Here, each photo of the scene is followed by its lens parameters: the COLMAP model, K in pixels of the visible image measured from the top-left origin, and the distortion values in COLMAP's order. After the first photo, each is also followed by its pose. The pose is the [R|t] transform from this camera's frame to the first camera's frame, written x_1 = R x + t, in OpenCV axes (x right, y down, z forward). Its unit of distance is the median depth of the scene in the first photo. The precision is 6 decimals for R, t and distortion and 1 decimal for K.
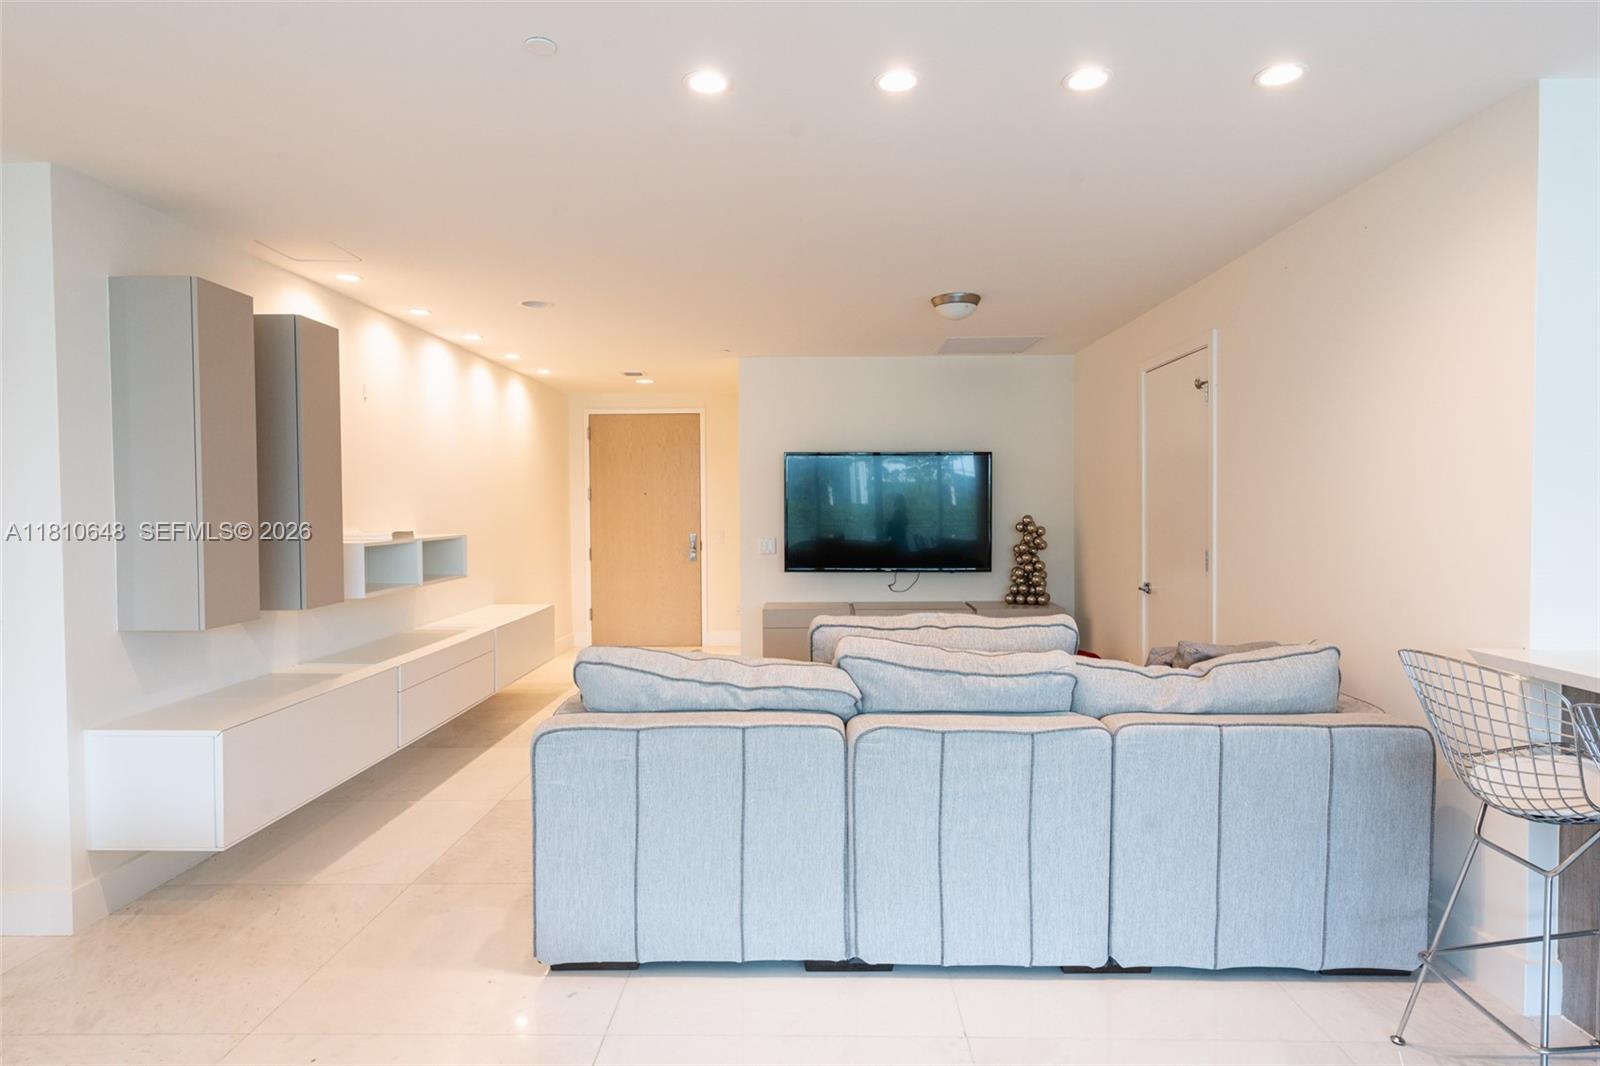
lens RADIAL K [[889.0, 0, 798.2], [0, 889.0, 539.9], [0, 0, 1]] dist [-0.001353, 0.002803]
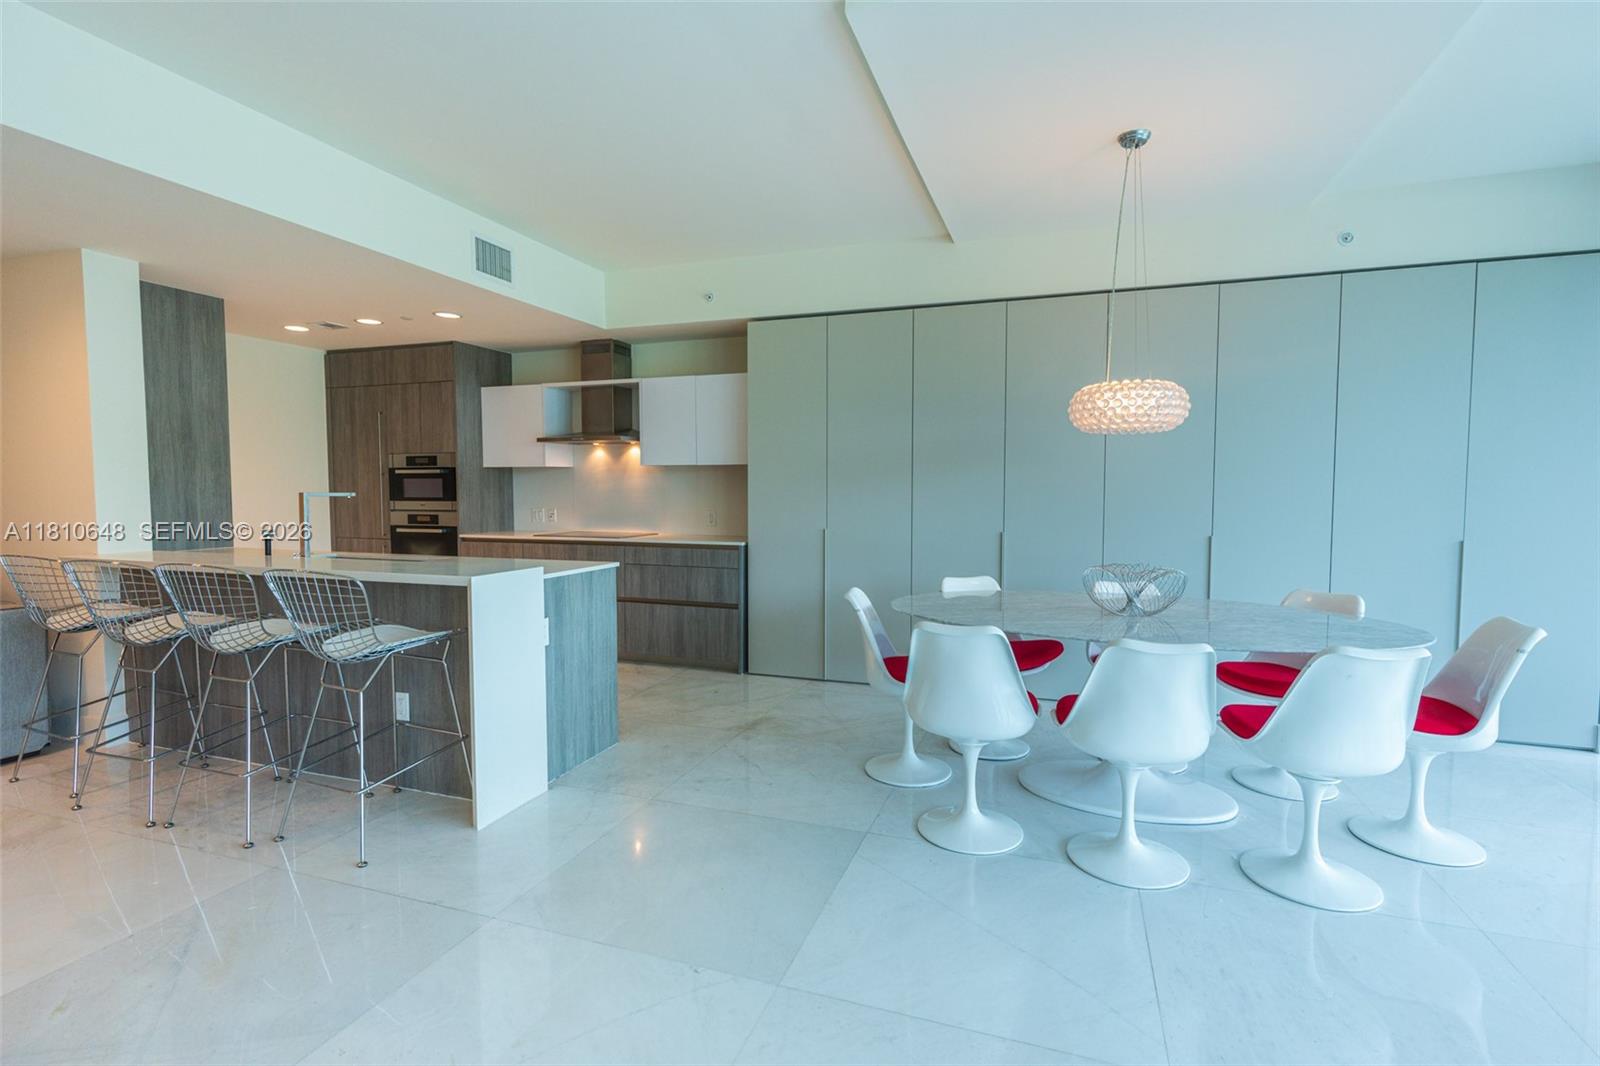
lens RADIAL K [[764.2, 0, 796.9], [0, 764.2, 527.5], [0, 0, 1]] dist [0.000305, 0.004031]
pose [[0.325422, -0.042232, 0.944625, -0.080946], [0.035623, 0.998840, 0.032384, 0.025978], [-0.944898, 0.023112, 0.326549, -0.349125]]
